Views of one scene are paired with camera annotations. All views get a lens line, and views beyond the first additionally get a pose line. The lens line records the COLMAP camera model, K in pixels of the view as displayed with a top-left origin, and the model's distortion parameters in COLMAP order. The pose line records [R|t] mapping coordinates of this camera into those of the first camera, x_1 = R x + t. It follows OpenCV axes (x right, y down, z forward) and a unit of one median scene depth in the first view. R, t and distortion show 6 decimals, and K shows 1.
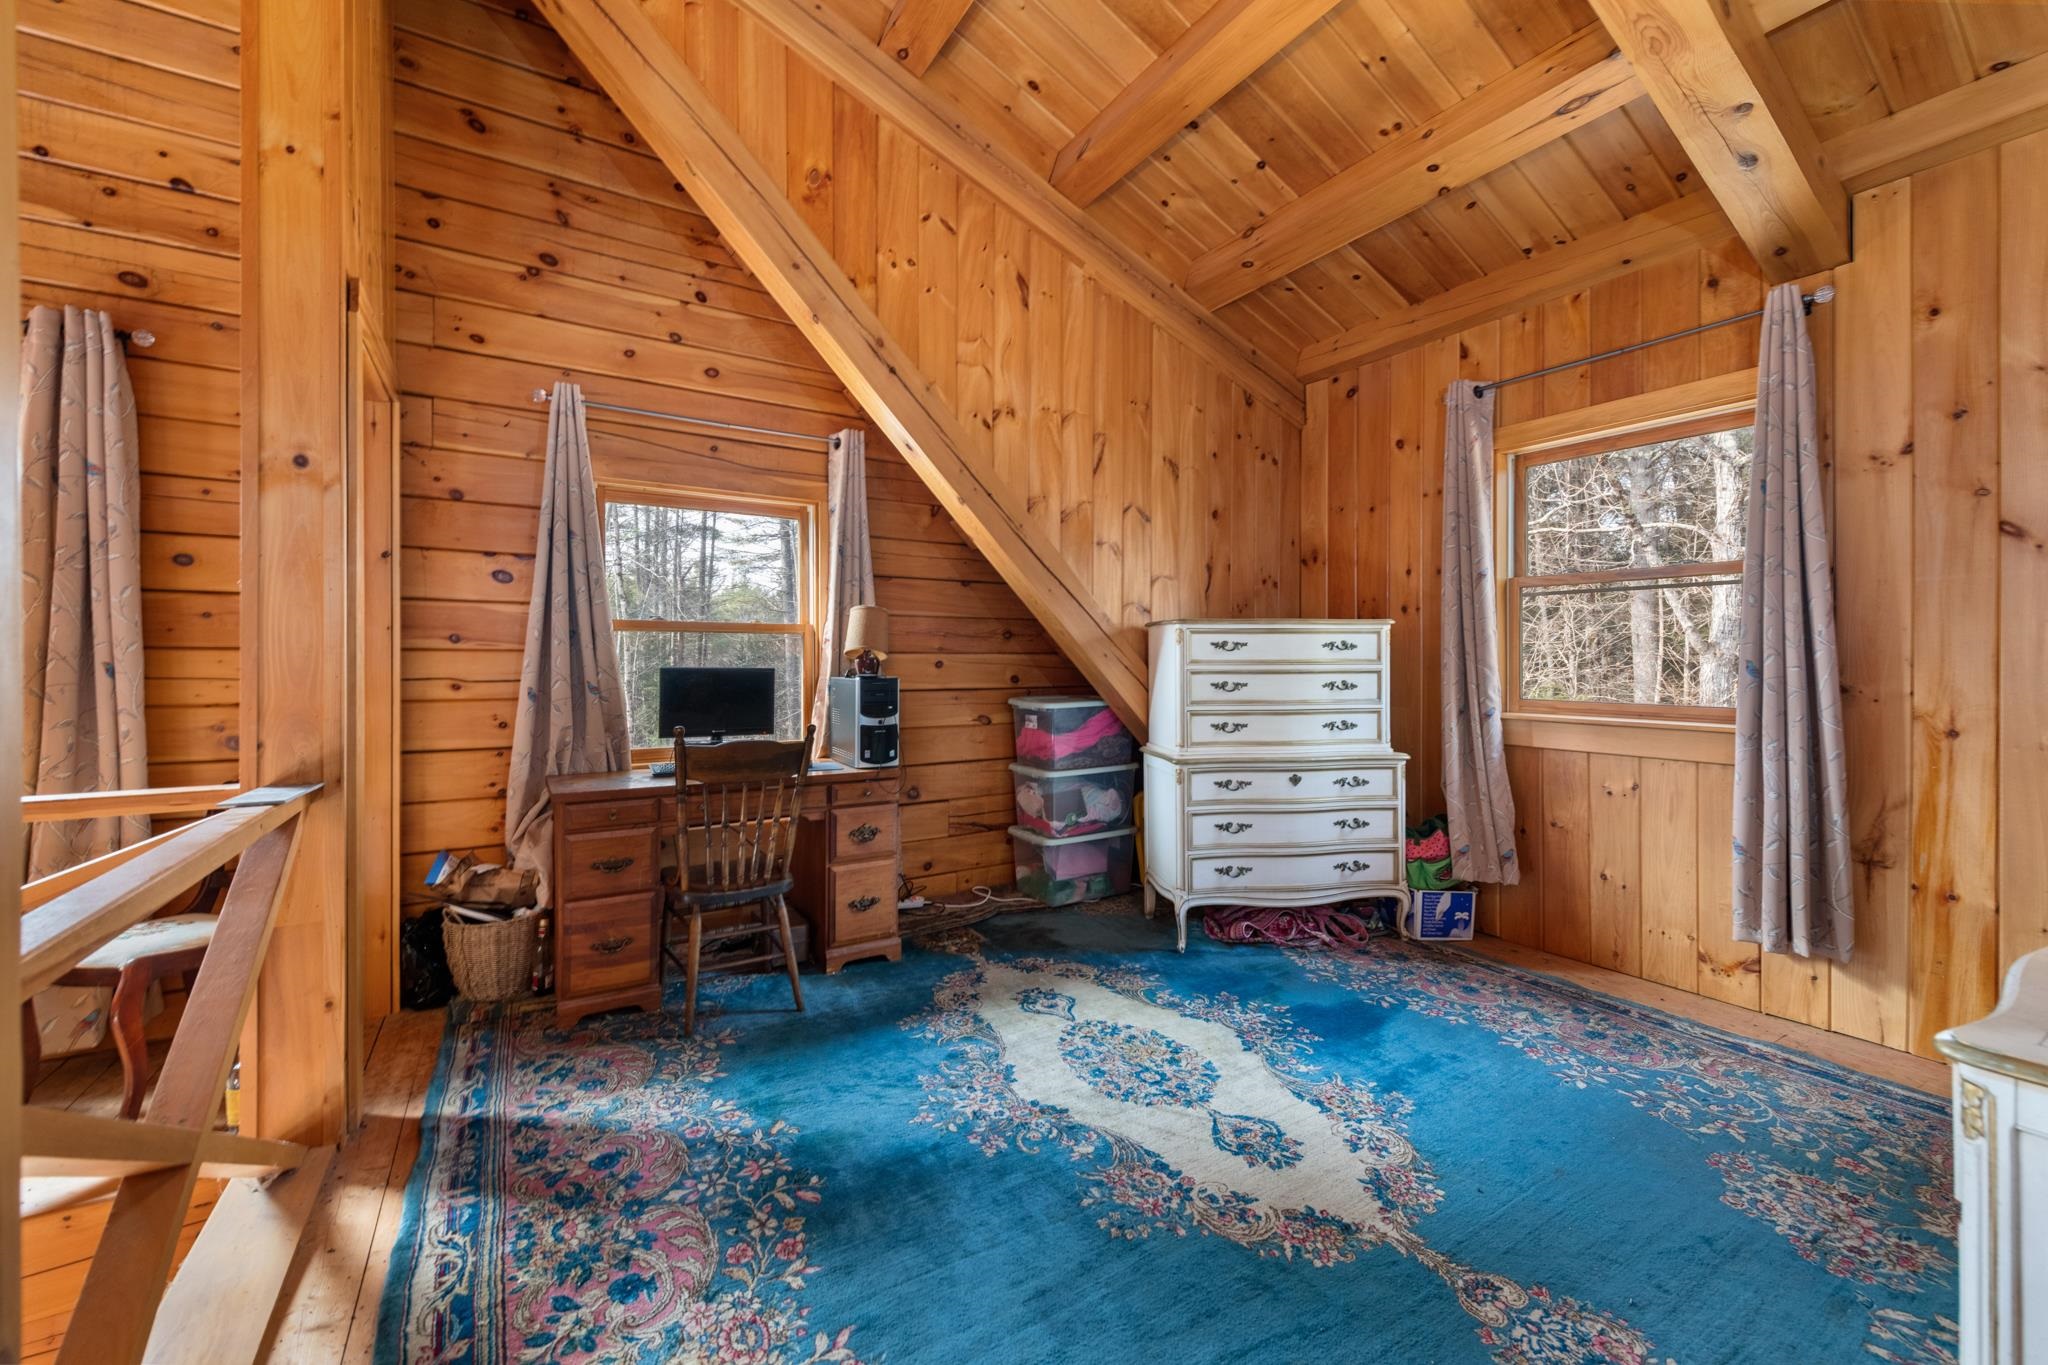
lens RADIAL K [[810.2, 0, 1013.8], [0, 810.2, 664.0], [0, 0, 1]] dist [0.002946, -0.002657]
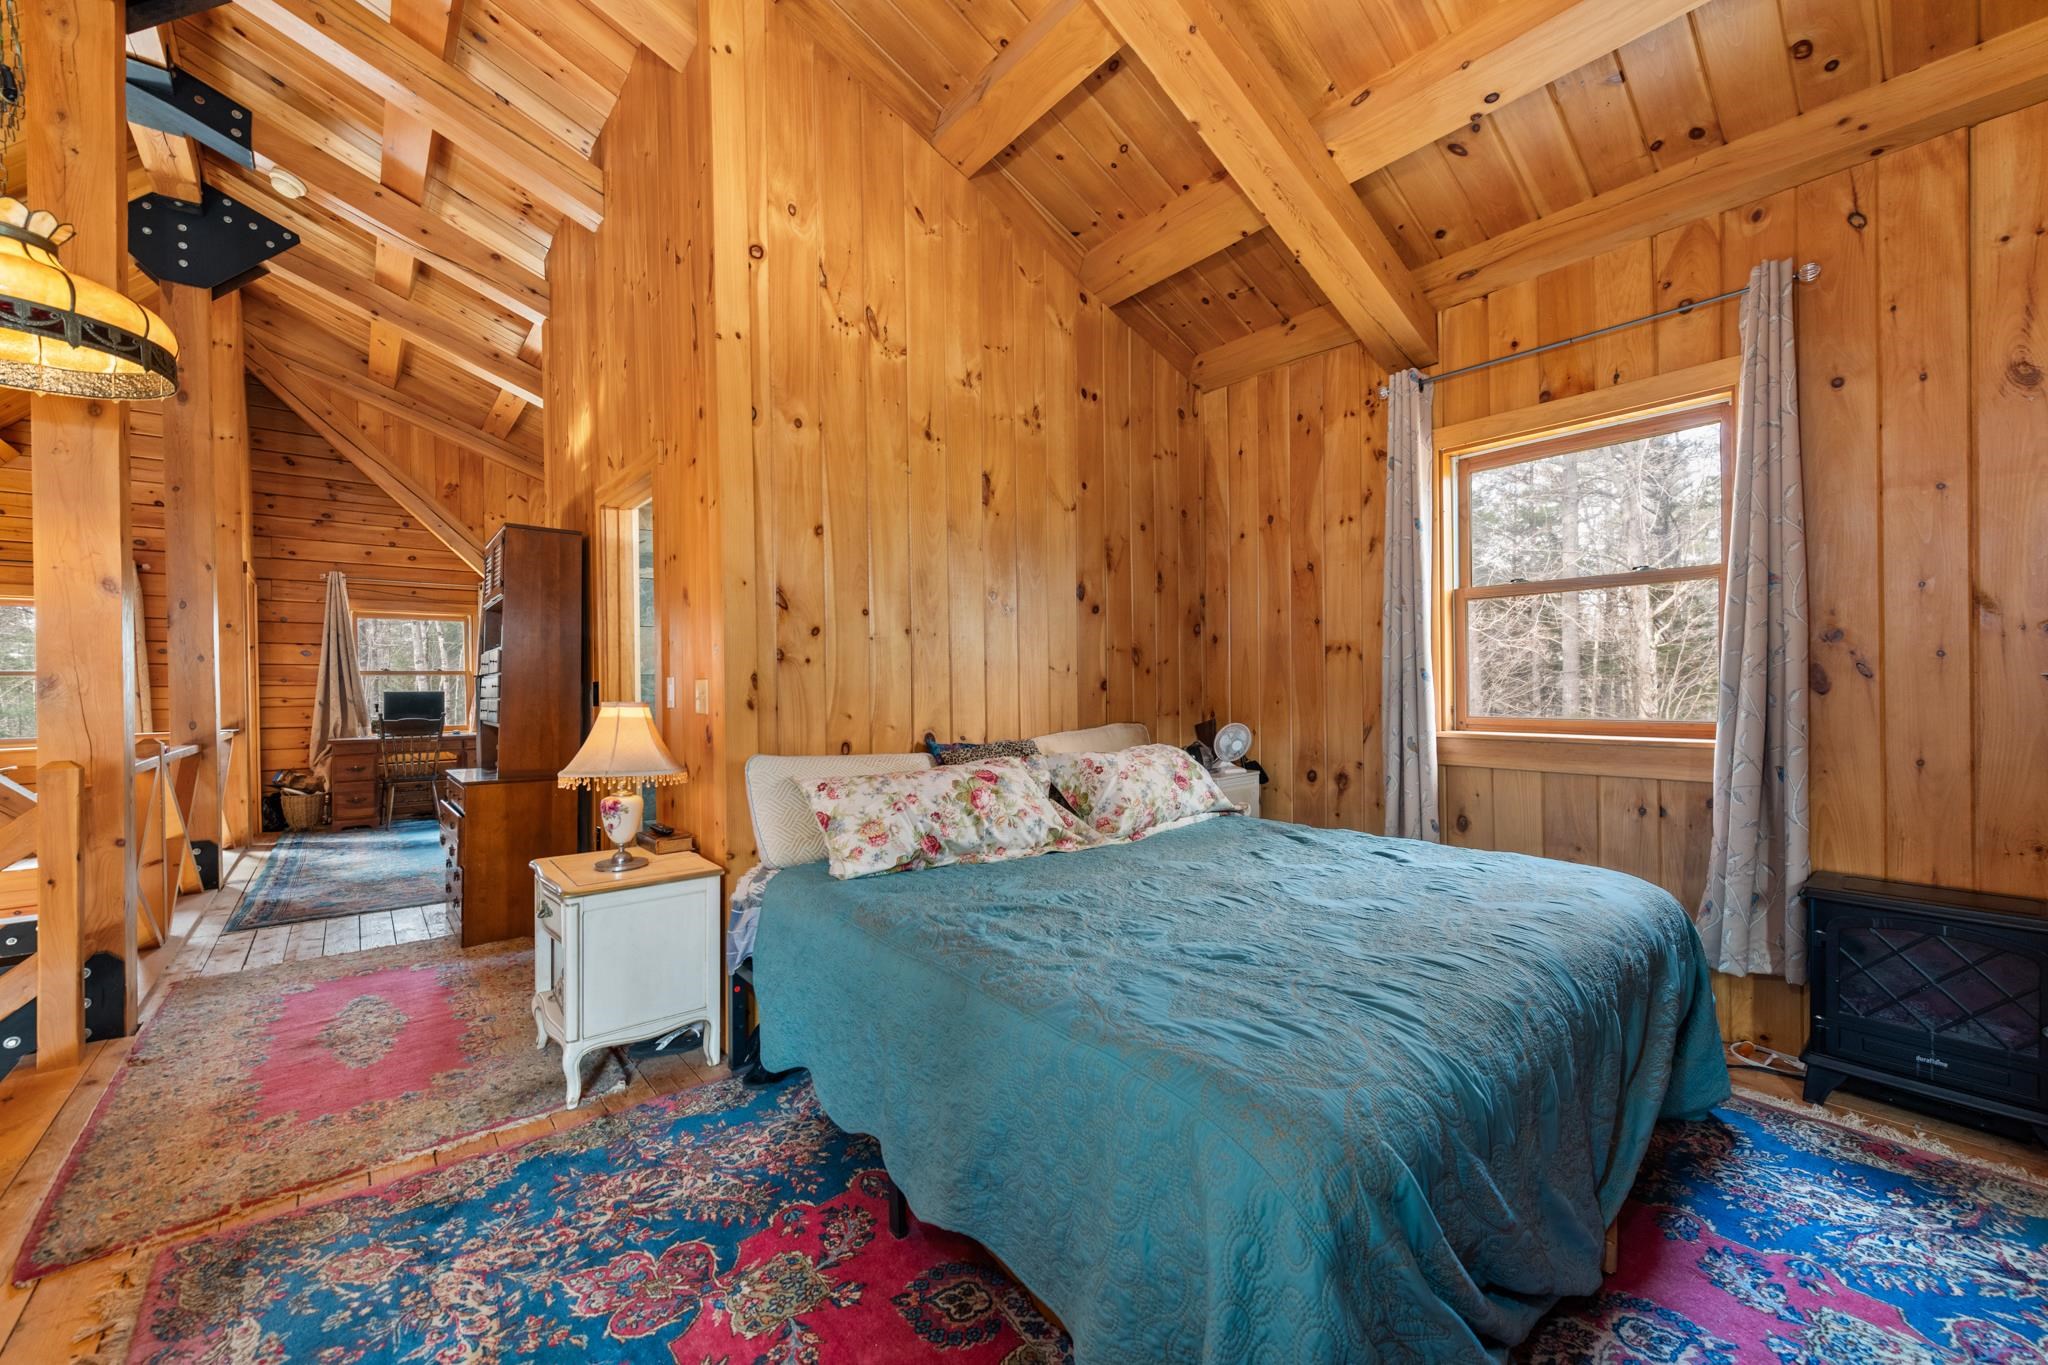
lens RADIAL K [[810.2, 0, 1034.9], [0, 810.2, 695.6], [0, 0, 1]] dist [0.002946, -0.002657]
pose [[0.988234, -0.012313, 0.152450, 1.108719], [0.011444, 0.999913, 0.006574, 0.020837], [-0.152518, -0.004752, 0.988289, -1.663138]]
